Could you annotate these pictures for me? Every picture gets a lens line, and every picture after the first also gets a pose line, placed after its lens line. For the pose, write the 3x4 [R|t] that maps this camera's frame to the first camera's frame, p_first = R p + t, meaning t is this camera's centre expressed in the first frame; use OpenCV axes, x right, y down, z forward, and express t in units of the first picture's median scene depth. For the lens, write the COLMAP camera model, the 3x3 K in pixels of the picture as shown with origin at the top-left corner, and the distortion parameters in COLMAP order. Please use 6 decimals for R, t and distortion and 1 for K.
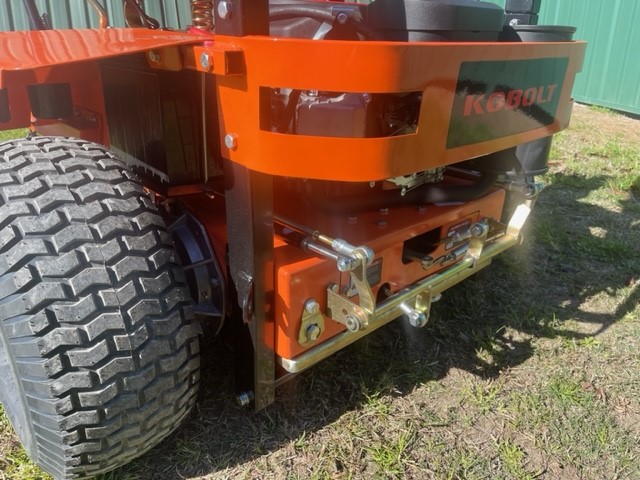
lens RADIAL K [[487.6, 0, 321.8], [0, 487.6, 243.3], [0, 0, 1]] dist [0.076518, -0.105308]
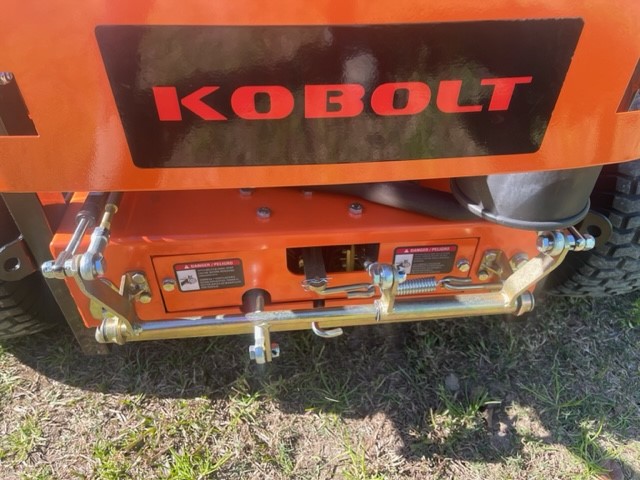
lens RADIAL K [[487.6, 0, 321.8], [0, 487.6, 243.3], [0, 0, 1]] dist [0.076518, -0.105308]
pose [[0.791590, 0.382383, -0.476622, 0.455636], [-0.237728, 0.911270, 0.336263, -0.219215], [0.562913, -0.152876, 0.812255, 0.377109]]
